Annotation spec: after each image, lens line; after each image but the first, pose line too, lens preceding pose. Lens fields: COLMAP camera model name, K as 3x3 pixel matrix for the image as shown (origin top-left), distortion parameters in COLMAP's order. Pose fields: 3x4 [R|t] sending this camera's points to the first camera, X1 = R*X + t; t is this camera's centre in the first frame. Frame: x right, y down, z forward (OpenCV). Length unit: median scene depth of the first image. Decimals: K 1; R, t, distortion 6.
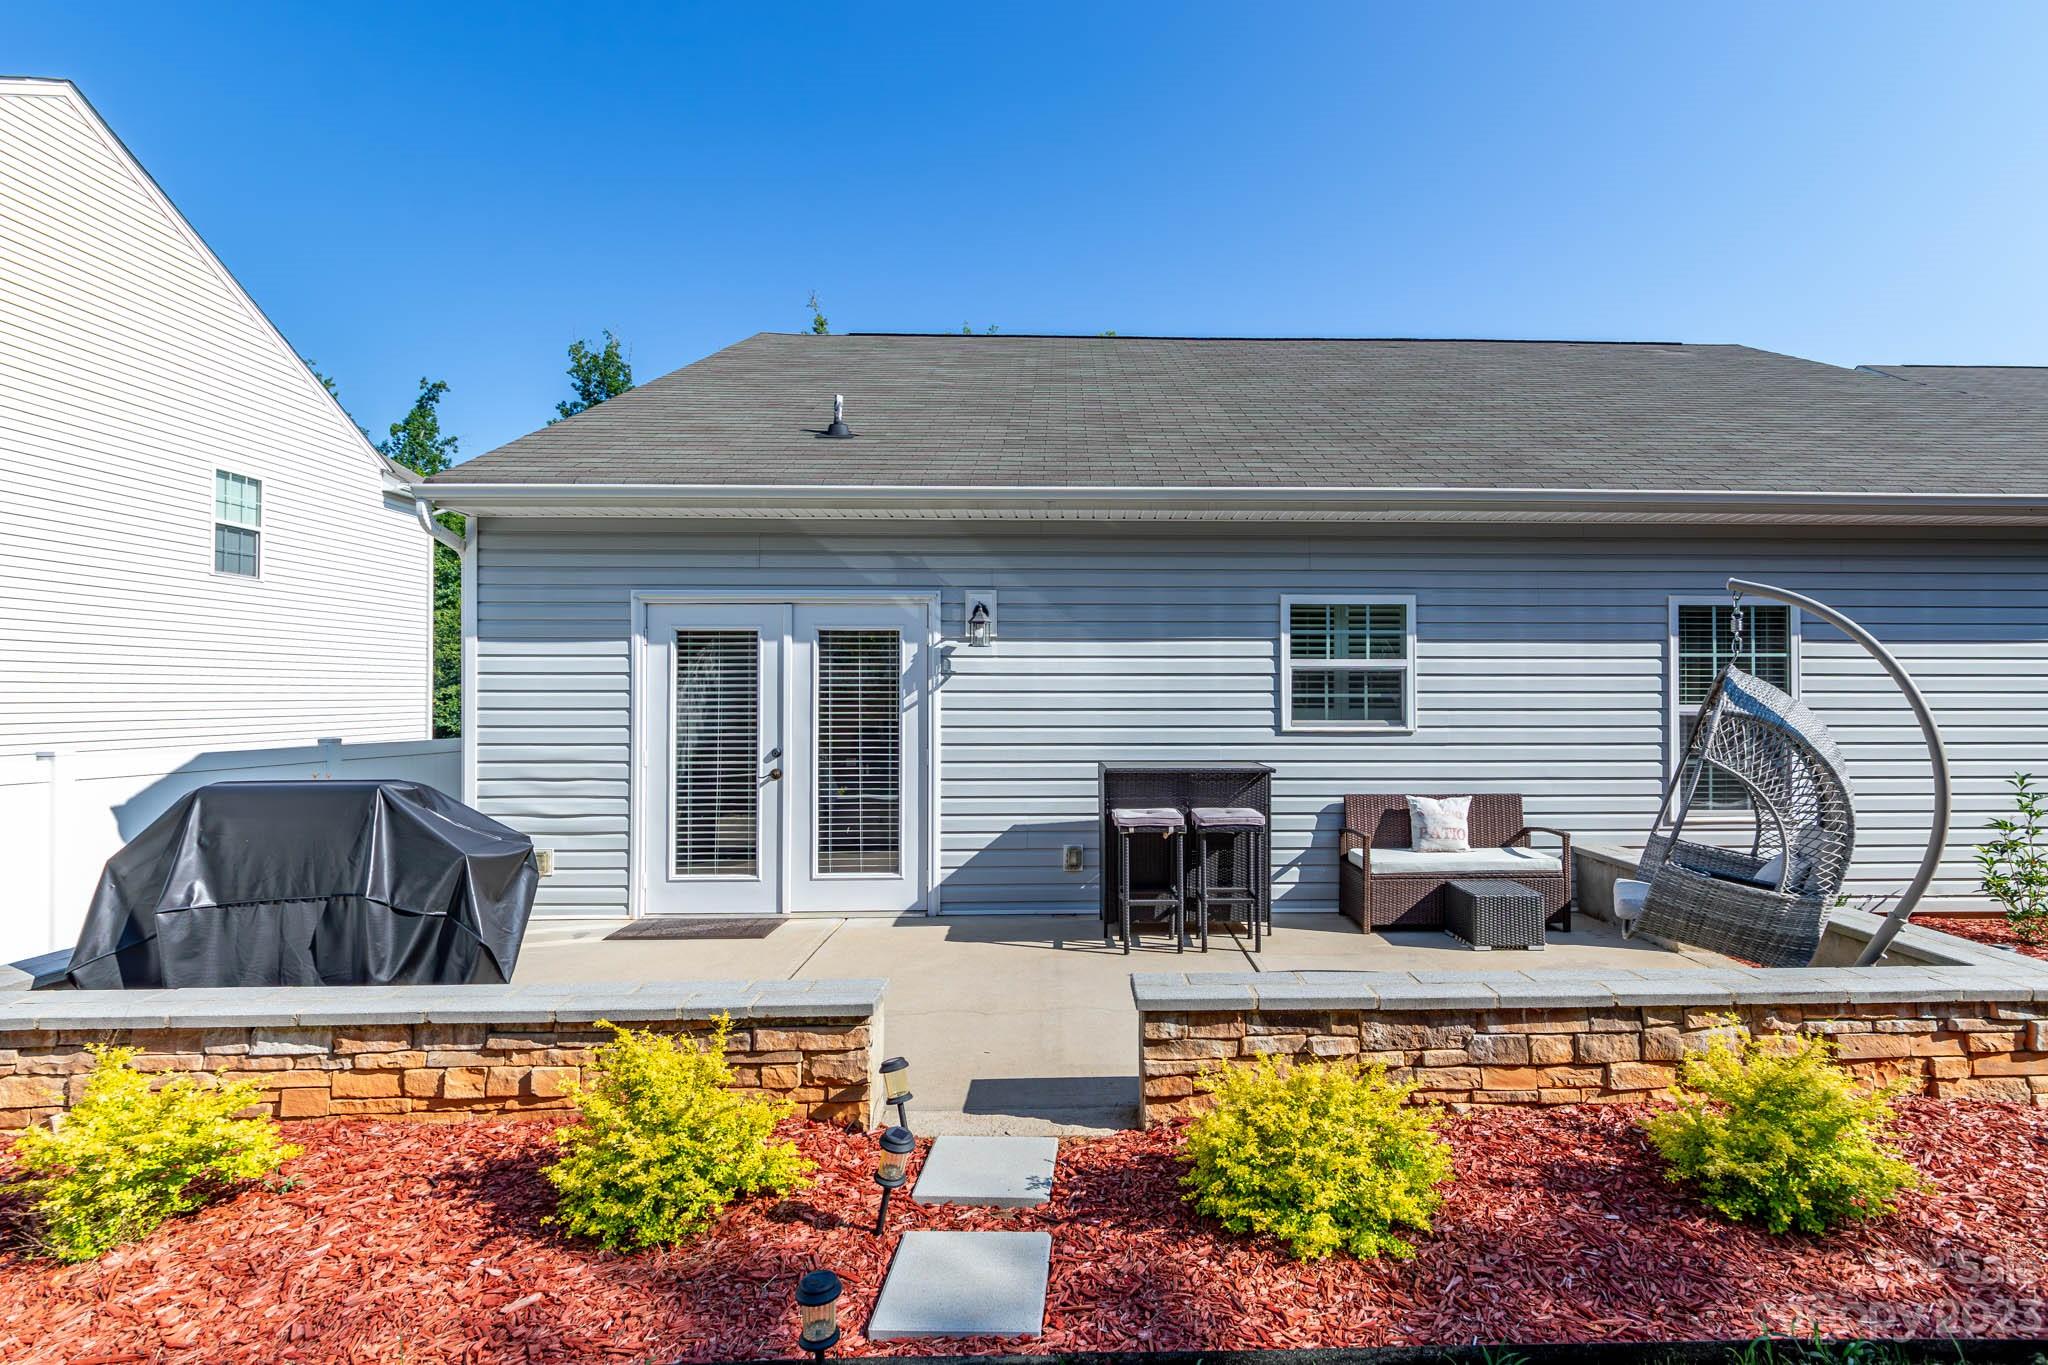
lens RADIAL K [[936.4, 0, 1027.2], [0, 936.4, 670.4], [0, 0, 1]] dist [0.004253, -0.000483]
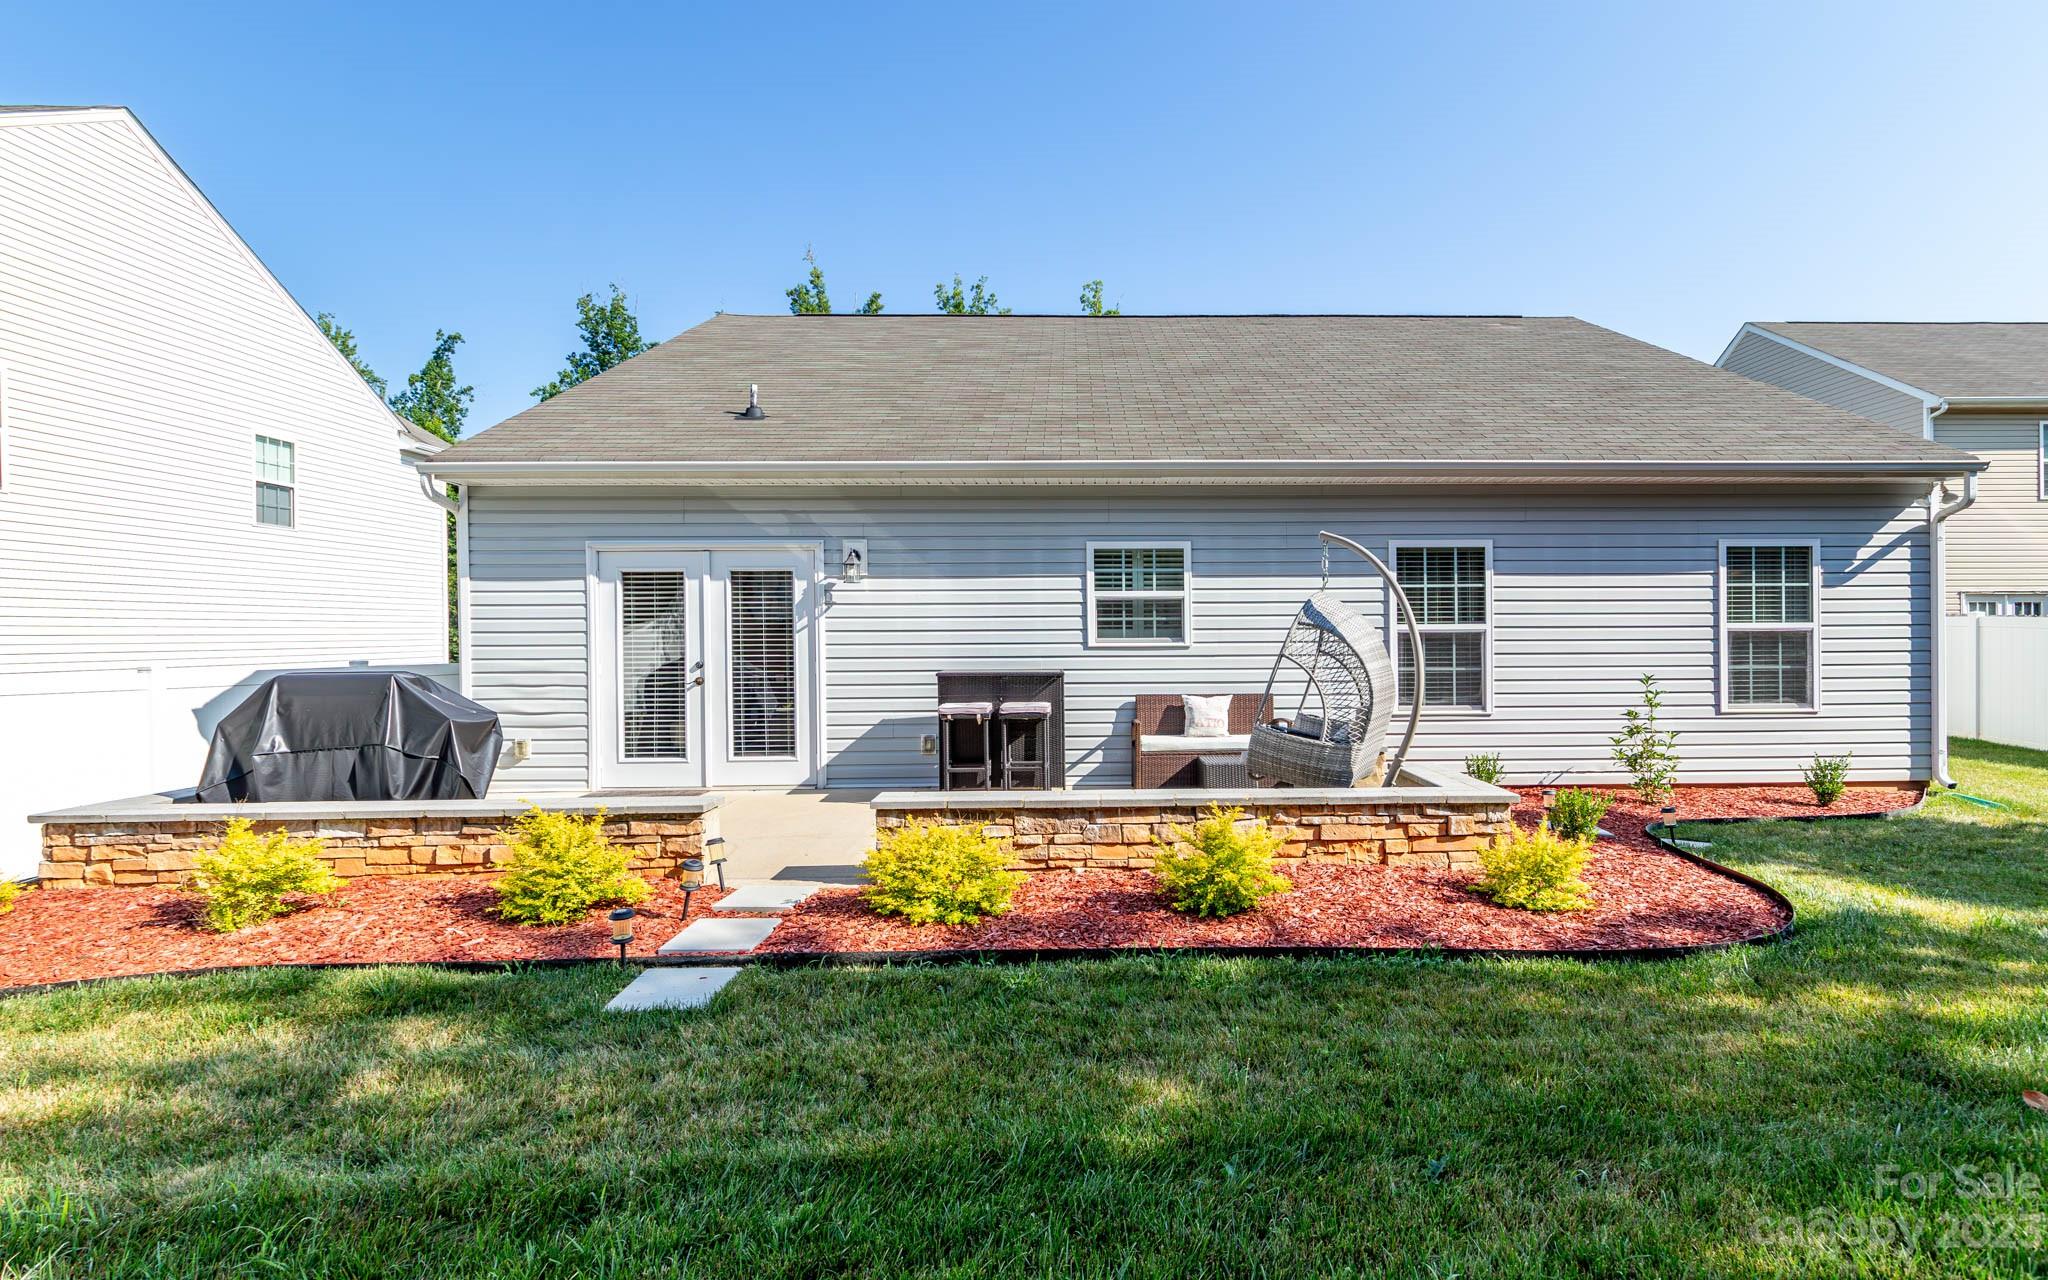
lens RADIAL K [[912.8, 0, 1031.8], [0, 912.8, 627.9], [0, 0, 1]] dist [0.002152, -0.000584]
pose [[0.999983, -0.005464, -0.001881, 0.199901], [0.005502, 0.999760, 0.021202, 0.012013], [0.001765, -0.021212, 0.999773, -0.274103]]
